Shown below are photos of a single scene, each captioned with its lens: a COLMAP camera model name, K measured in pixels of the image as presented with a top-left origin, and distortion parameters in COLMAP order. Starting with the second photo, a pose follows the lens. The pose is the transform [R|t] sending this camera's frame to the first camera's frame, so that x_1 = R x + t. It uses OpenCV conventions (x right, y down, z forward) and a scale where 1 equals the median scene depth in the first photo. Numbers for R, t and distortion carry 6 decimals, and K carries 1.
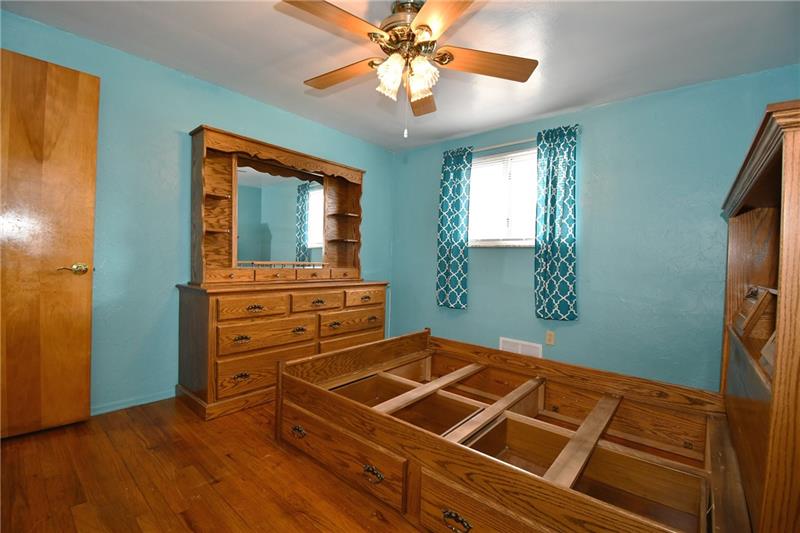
lens RADIAL K [[356.8, 0, 400.0], [0, 356.8, 266.5], [0, 0, 1]] dist [0.019580, -0.020029]
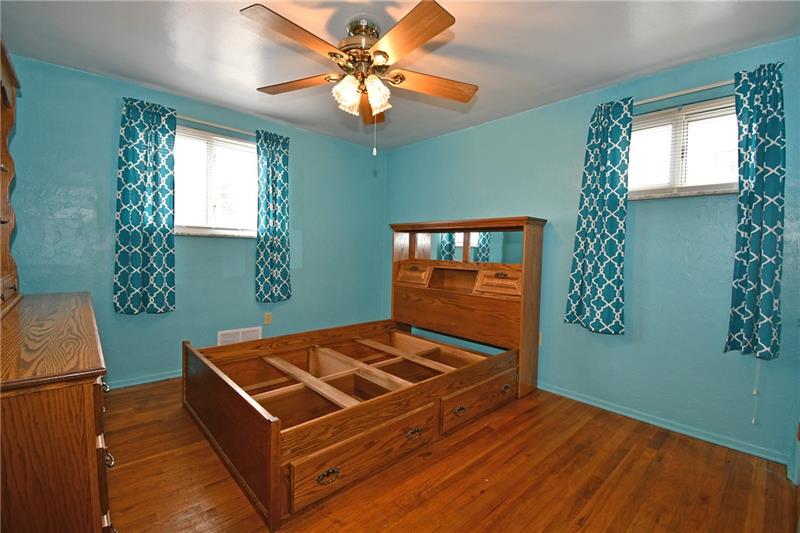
lens RADIAL K [[356.8, 0, 400.0], [0, 356.8, 266.5], [0, 0, 1]] dist [0.019580, -0.020029]
pose [[0.106294, -0.077390, 0.991318, -0.680098], [-0.006839, 0.996886, 0.078558, -0.059972], [-0.994311, -0.015130, 0.105434, 0.483207]]
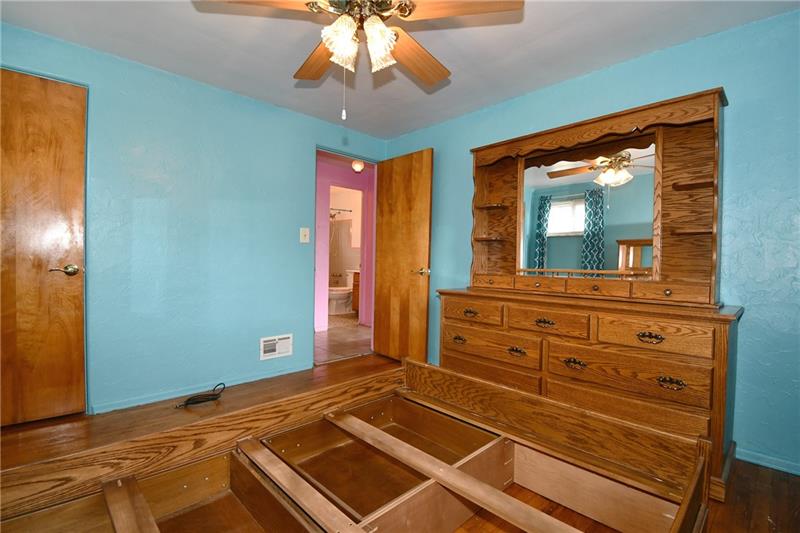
lens RADIAL K [[372.6, 0, 400.0], [0, 372.6, 266.5], [0, 0, 1]] dist [0.023361, -0.022837]
pose [[-0.098235, -0.015097, -0.995049, 0.556394], [-0.040443, 0.999119, -0.011166, 0.004670], [0.994341, 0.039146, -0.098759, 0.754437]]
